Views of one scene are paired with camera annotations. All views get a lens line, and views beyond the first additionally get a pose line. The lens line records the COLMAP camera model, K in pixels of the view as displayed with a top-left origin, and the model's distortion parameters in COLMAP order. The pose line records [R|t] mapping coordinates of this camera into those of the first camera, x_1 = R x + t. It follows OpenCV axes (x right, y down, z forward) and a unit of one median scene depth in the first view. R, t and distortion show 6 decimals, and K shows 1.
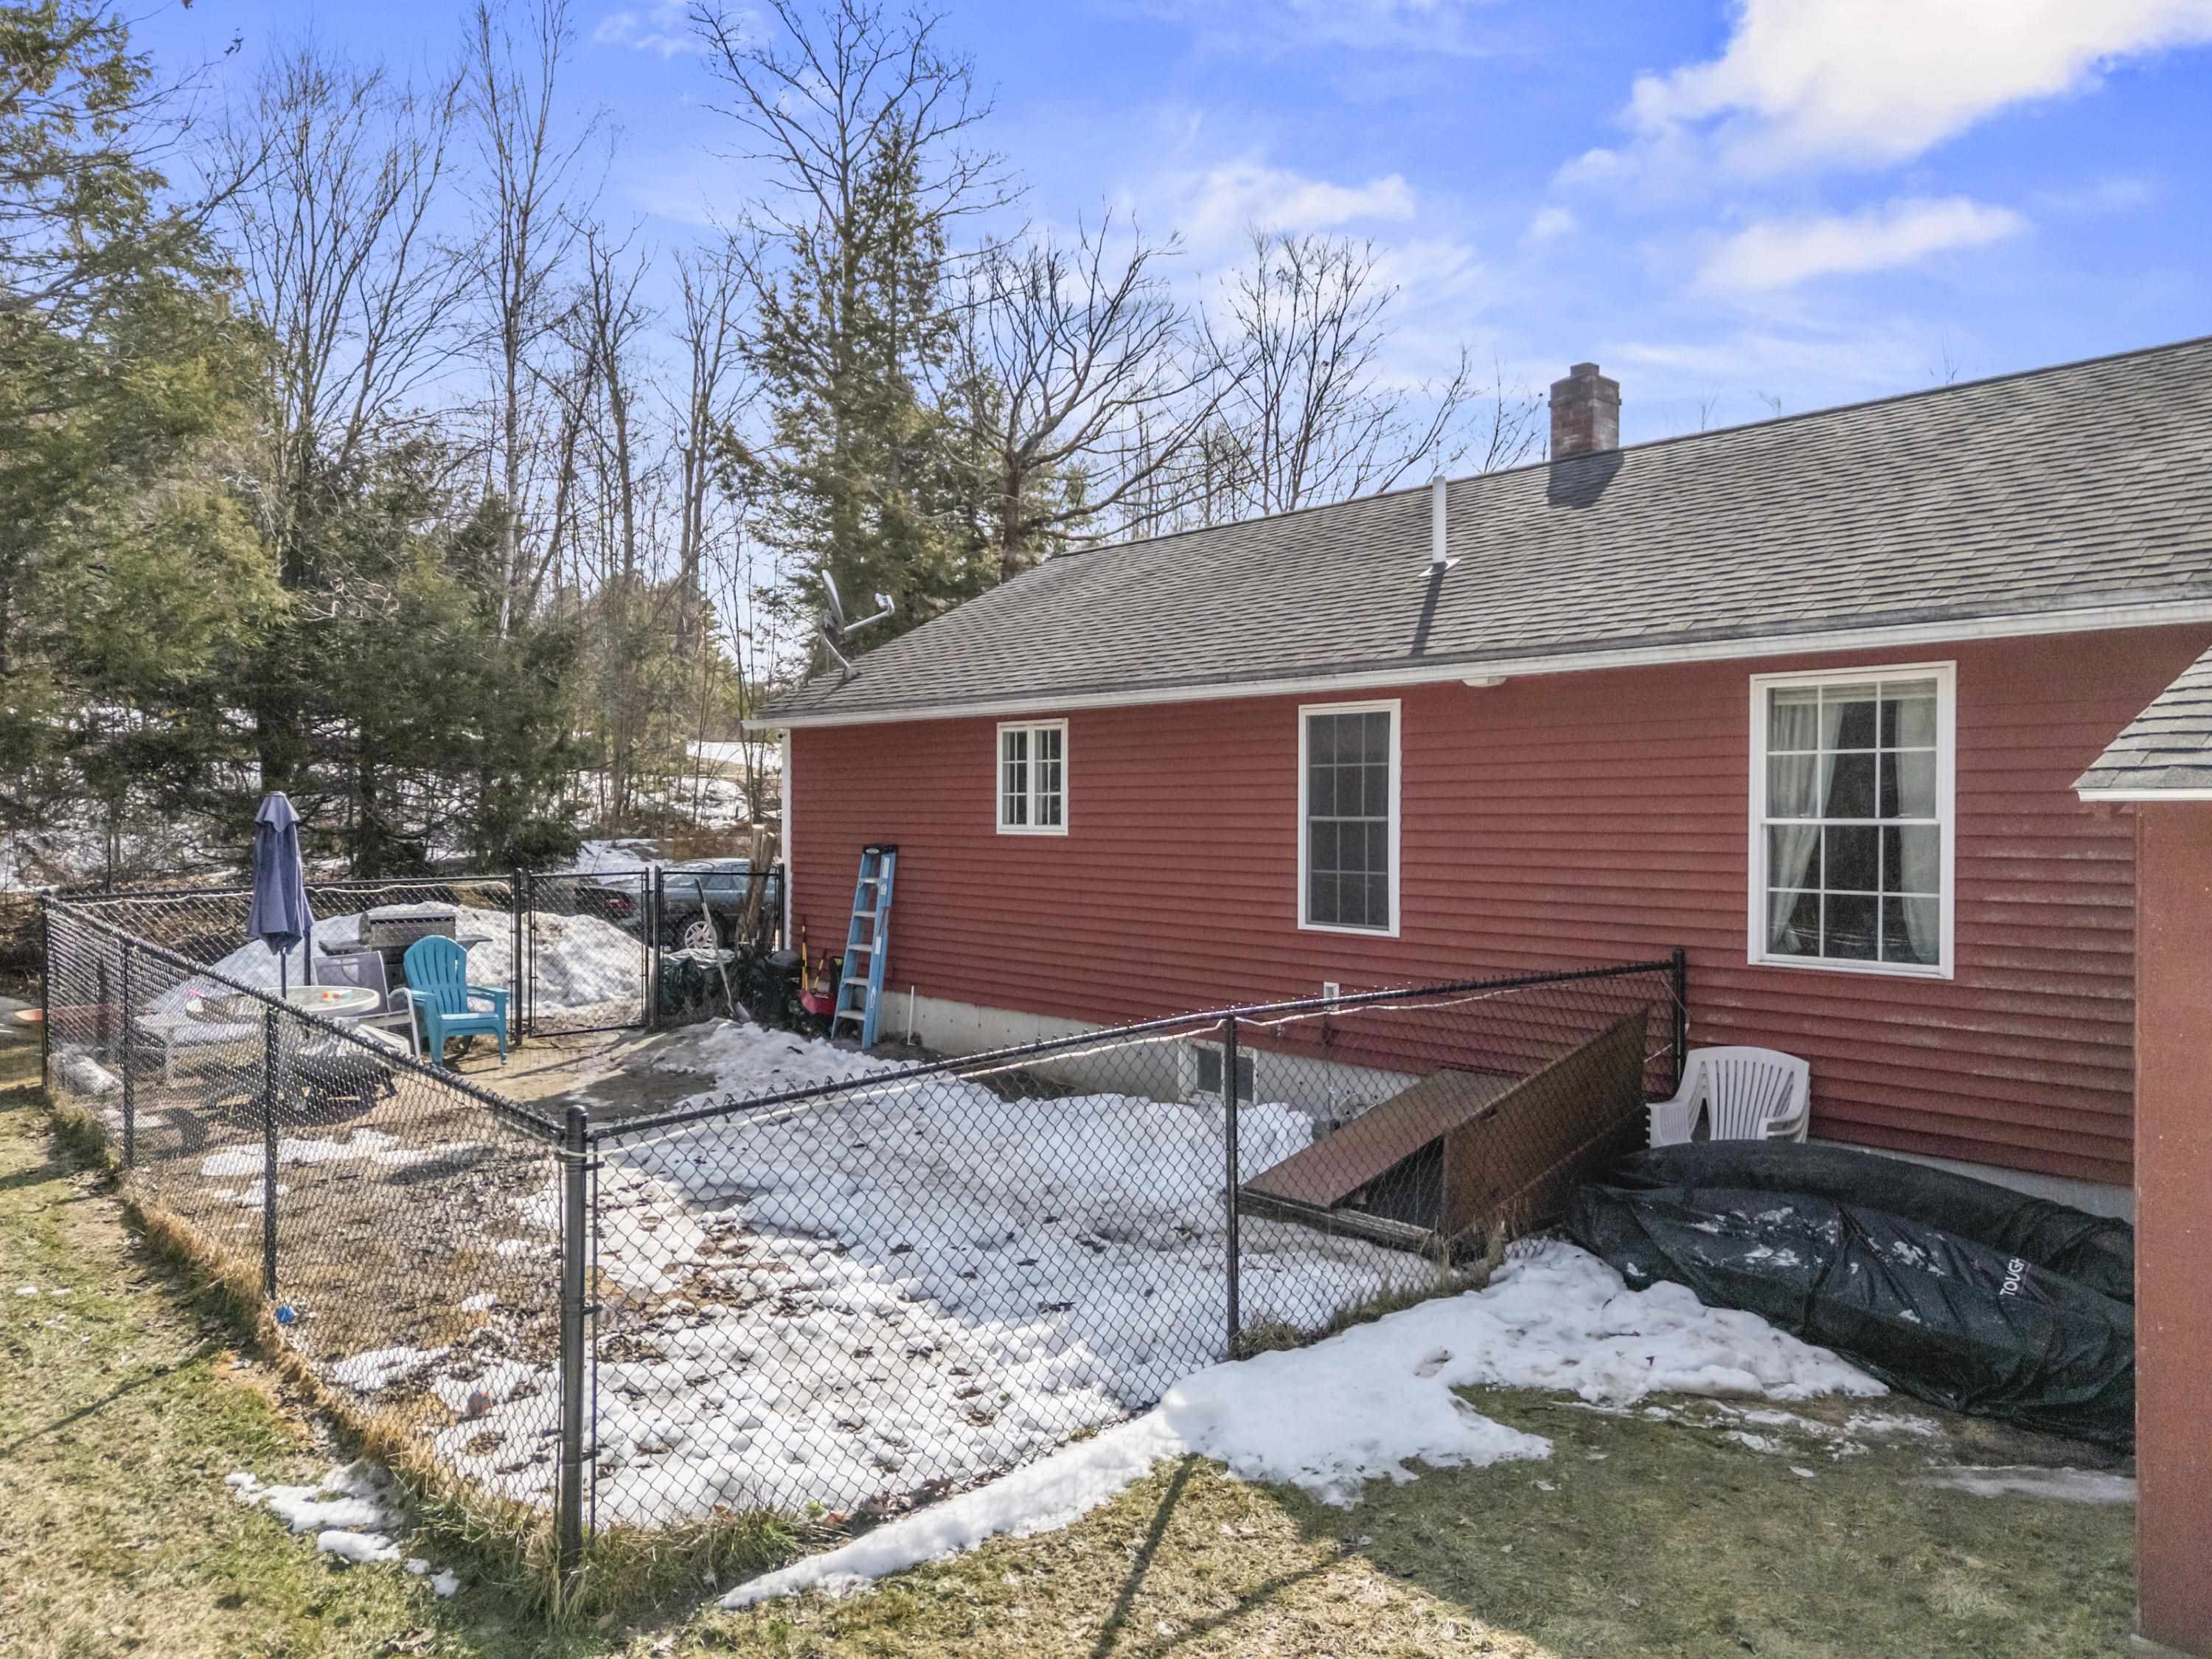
lens RADIAL K [[1632.9, 0, 1110.6], [0, 1632.9, 829.1], [0, 0, 1]] dist [0.048800, -0.019600]
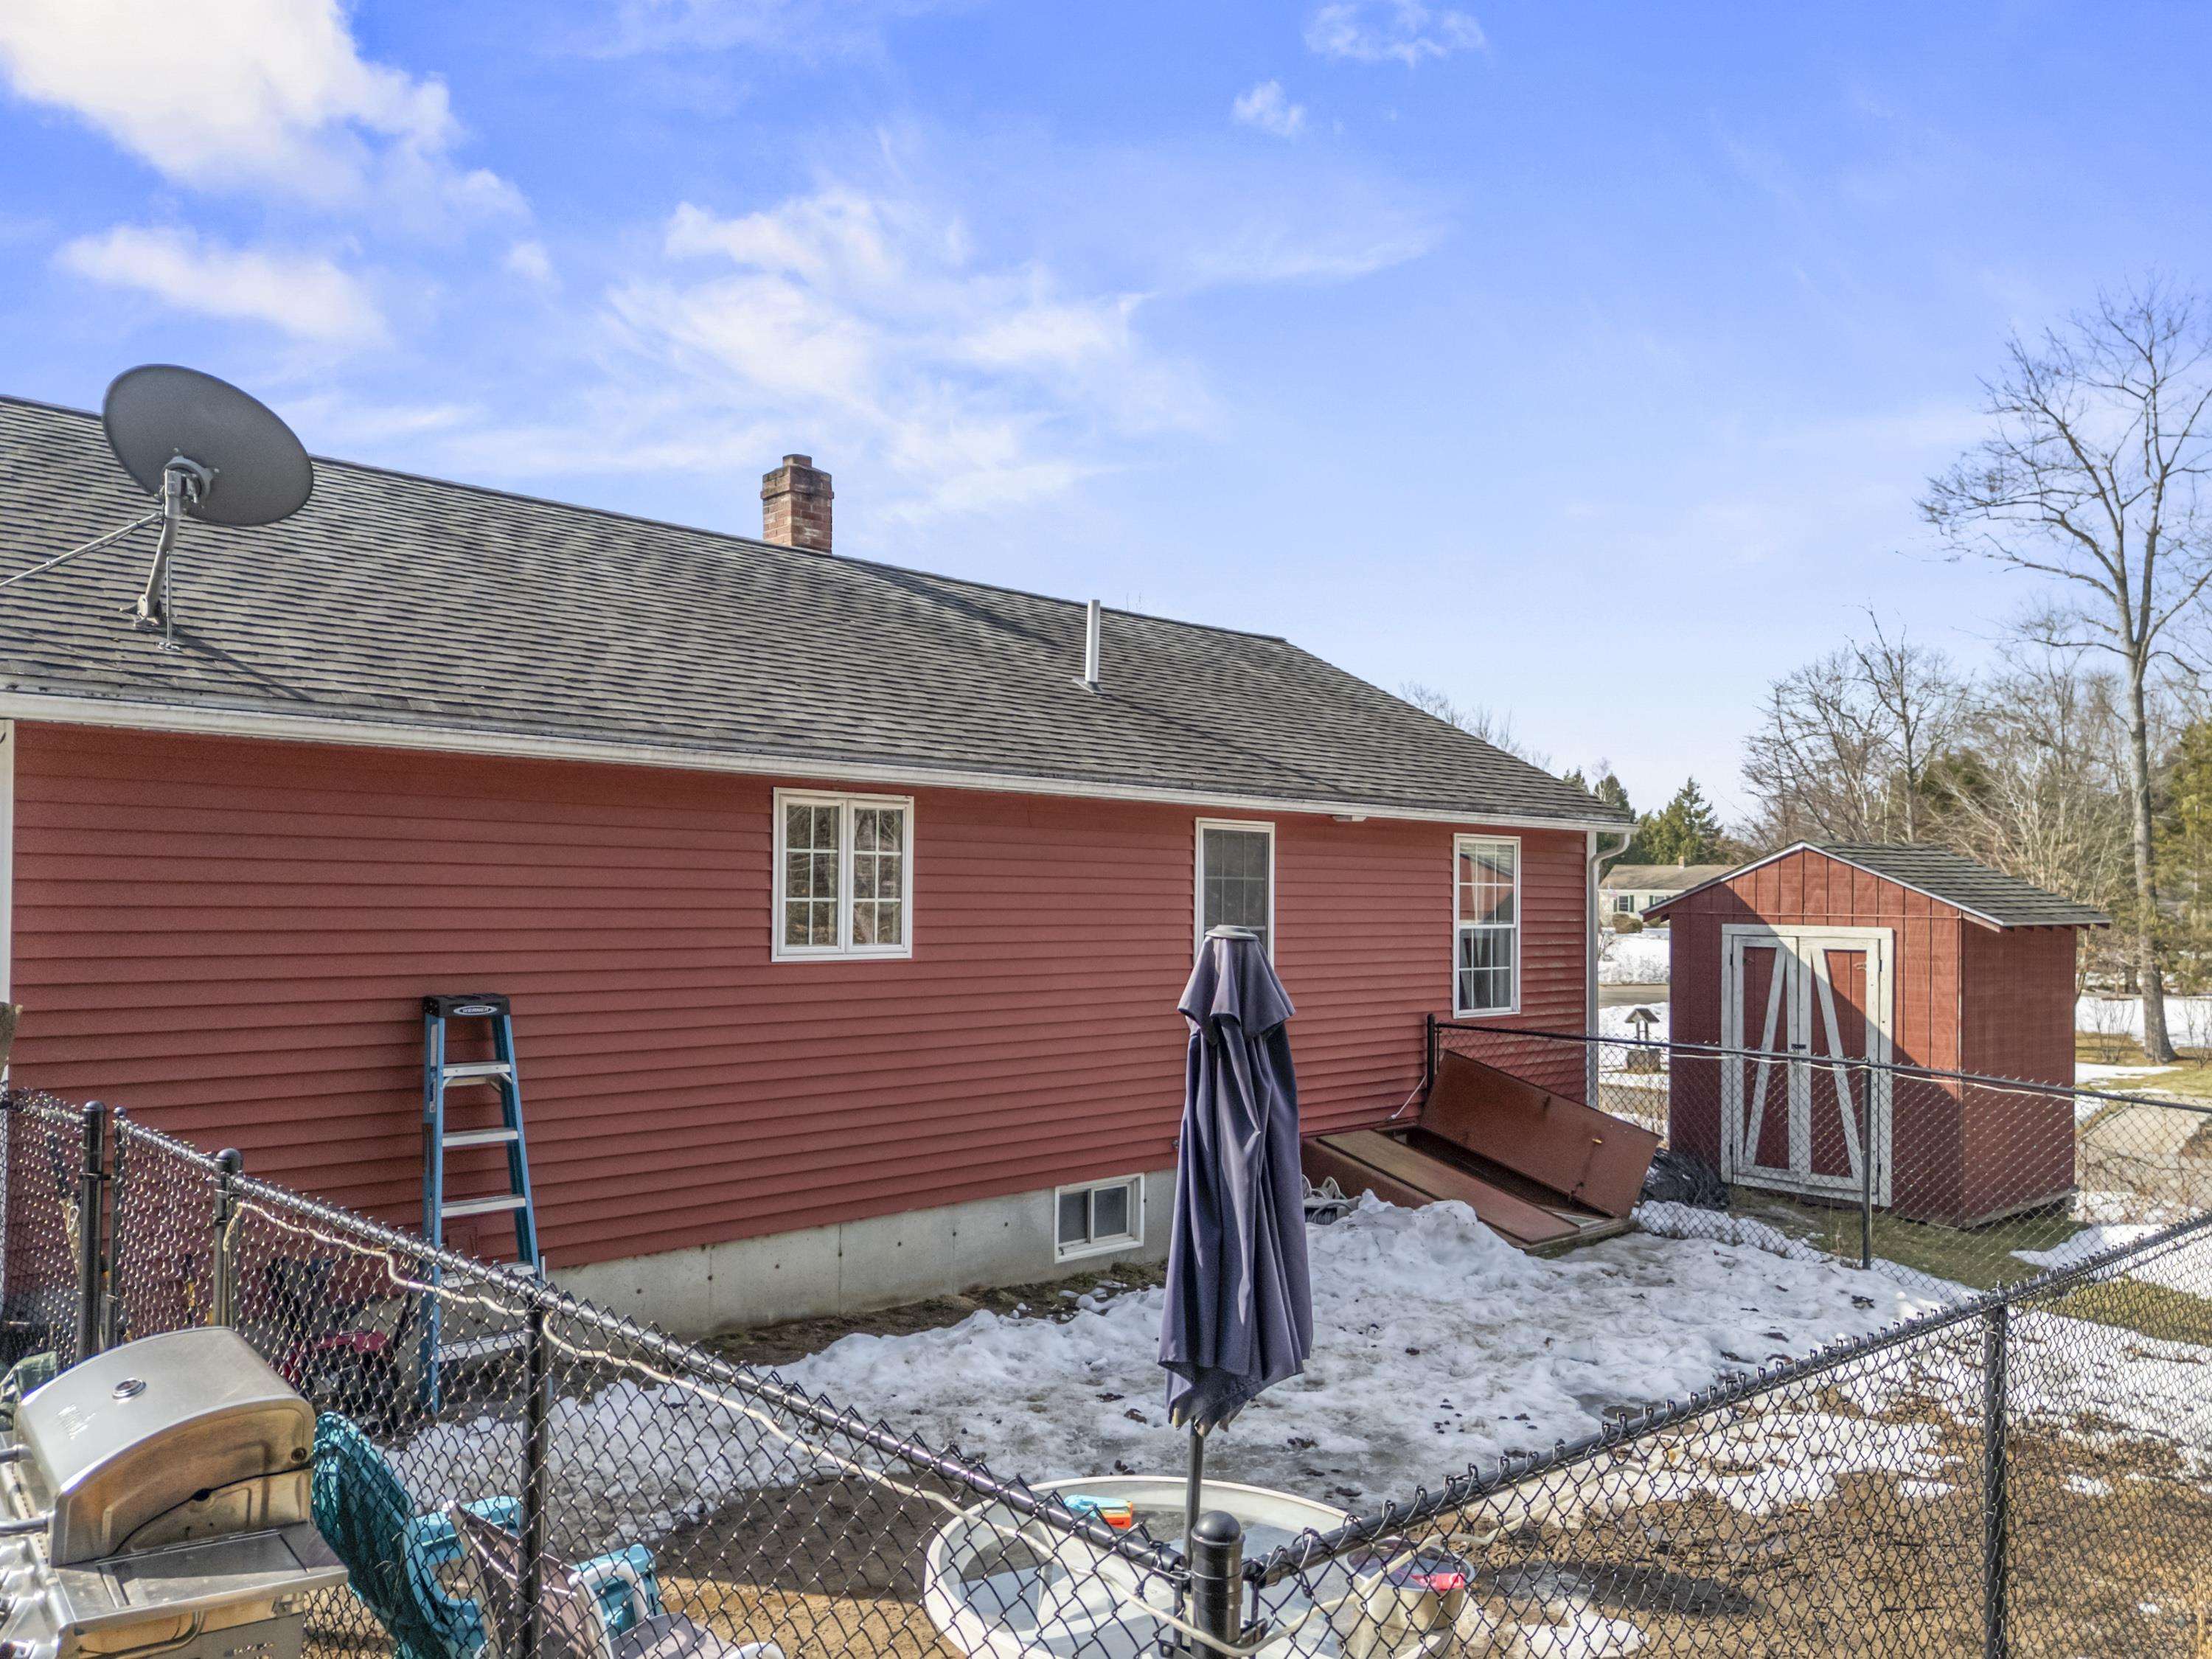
lens RADIAL K [[1632.9, 0, 1106.7], [0, 1632.9, 833.2], [0, 0, 1]] dist [0.048800, -0.019600]
pose [[-0.051008, 0.028357, 0.998296, -0.749430], [-0.008375, 0.999550, -0.028820, -0.030958], [-0.998663, -0.009831, -0.050748, 0.937633]]
